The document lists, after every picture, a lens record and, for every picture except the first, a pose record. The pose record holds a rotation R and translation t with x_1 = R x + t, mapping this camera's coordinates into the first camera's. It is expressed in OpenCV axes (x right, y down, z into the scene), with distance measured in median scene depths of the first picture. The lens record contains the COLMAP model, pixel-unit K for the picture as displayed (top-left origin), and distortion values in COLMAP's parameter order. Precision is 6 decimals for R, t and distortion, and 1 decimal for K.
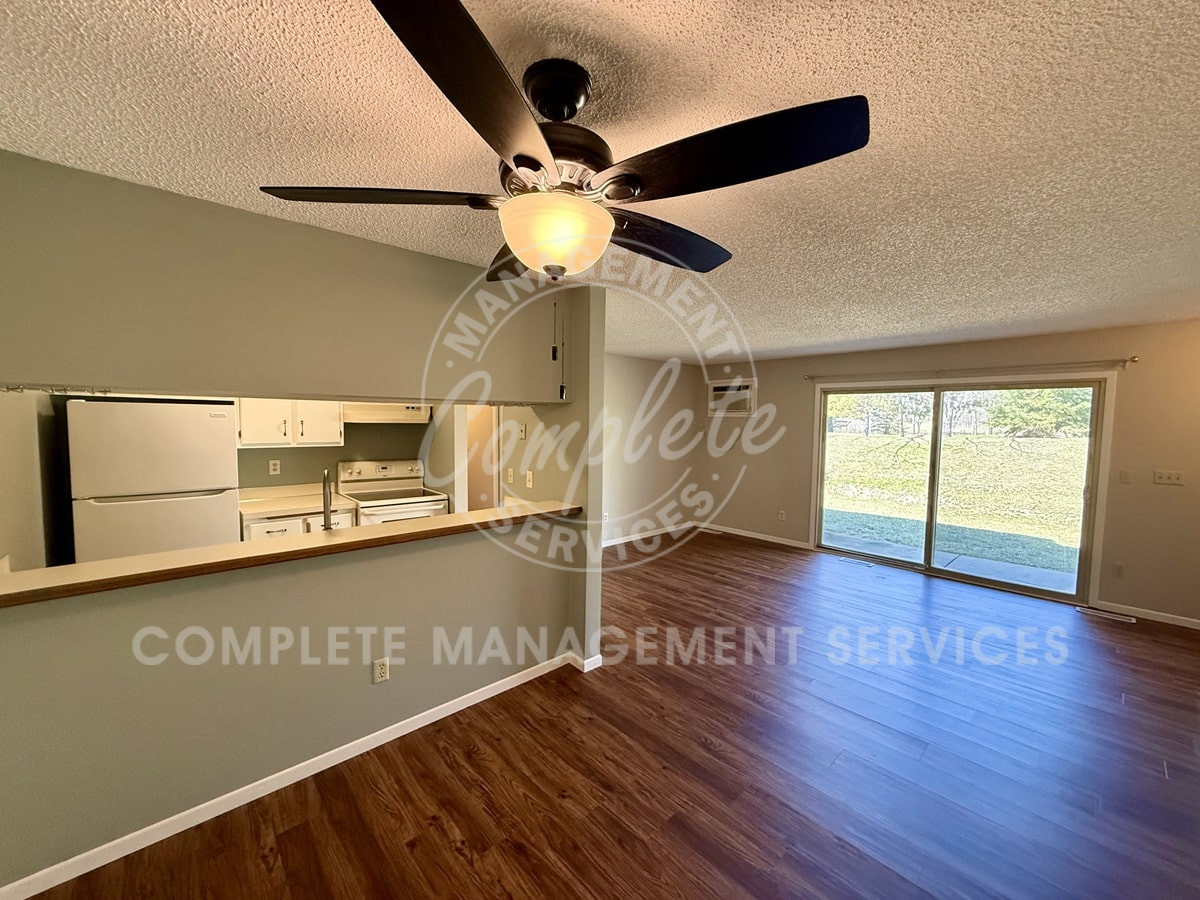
lens RADIAL K [[476.6, 0, 601.0], [0, 476.6, 446.8], [0, 0, 1]] dist [0.000818, -0.000098]
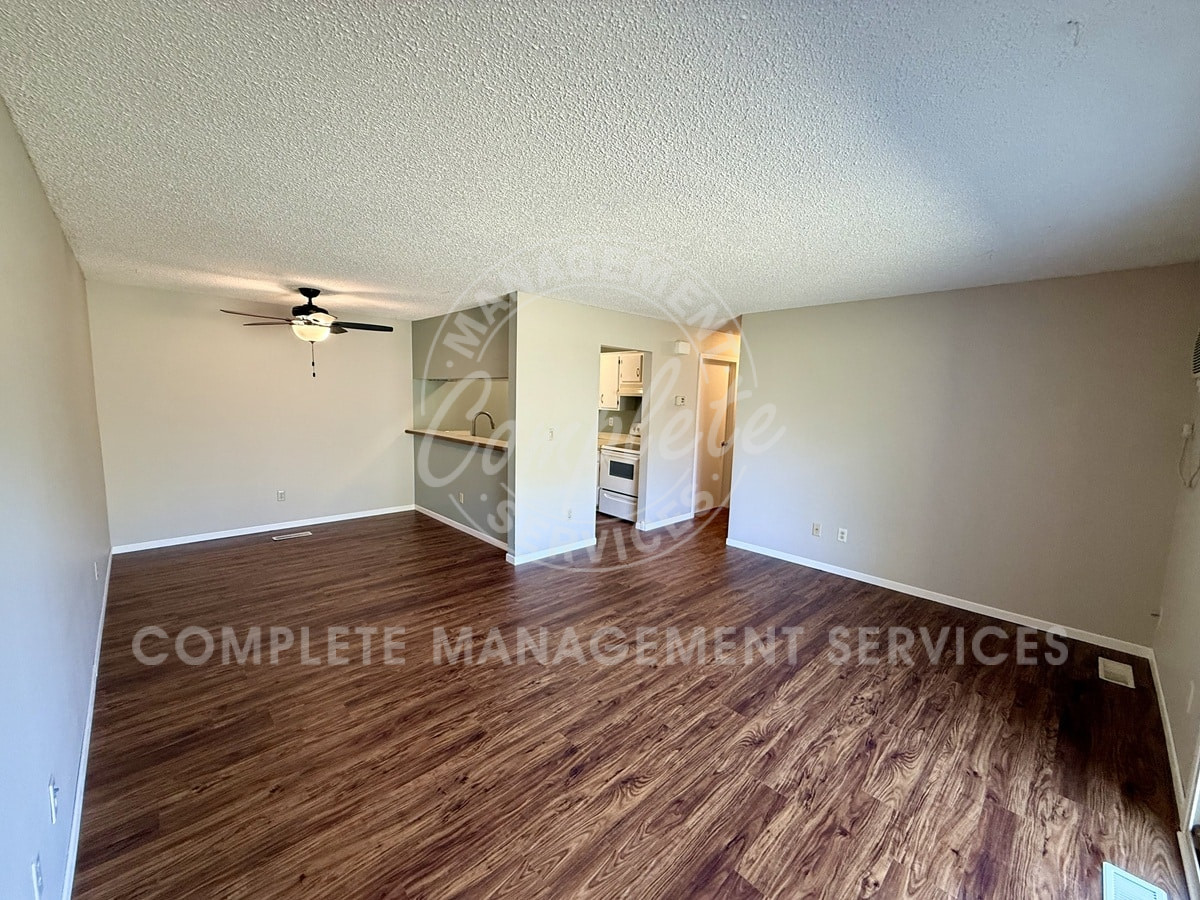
lens RADIAL K [[476.6, 0, 597.5], [0, 476.6, 456.1], [0, 0, 1]] dist [0.000818, -0.000098]
pose [[0.008774, 0.121625, -0.992537, 0.951006], [-0.072030, 0.990074, 0.120687, -0.036610], [0.997364, 0.070434, 0.017448, 0.828299]]
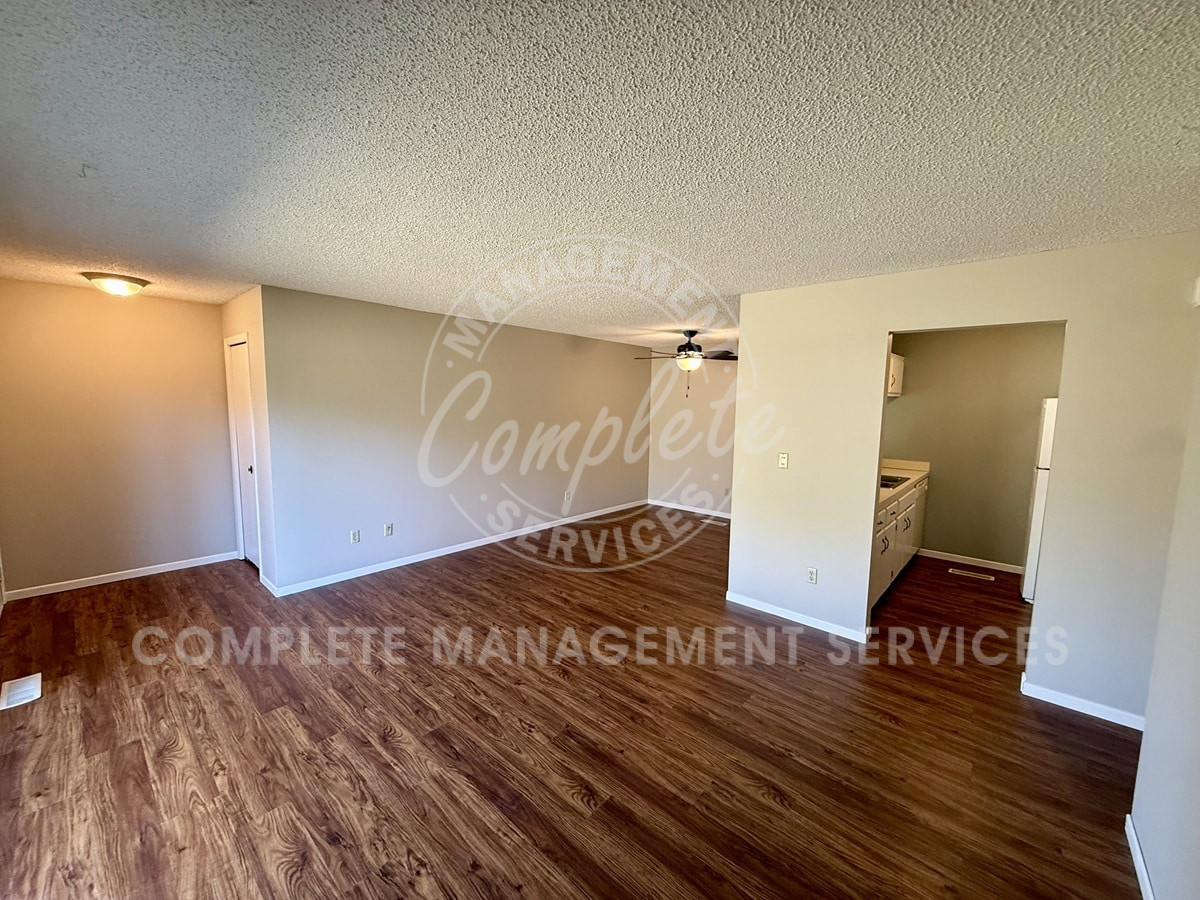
lens RADIAL K [[476.6, 0, 597.0], [0, 476.6, 452.3], [0, 0, 1]] dist [0.000818, -0.000098]
pose [[-0.995954, -0.013685, -0.088816, 0.320020], [-0.027218, 0.987851, 0.153004, -0.080137], [0.085643, 0.154802, -0.984226, 1.498712]]
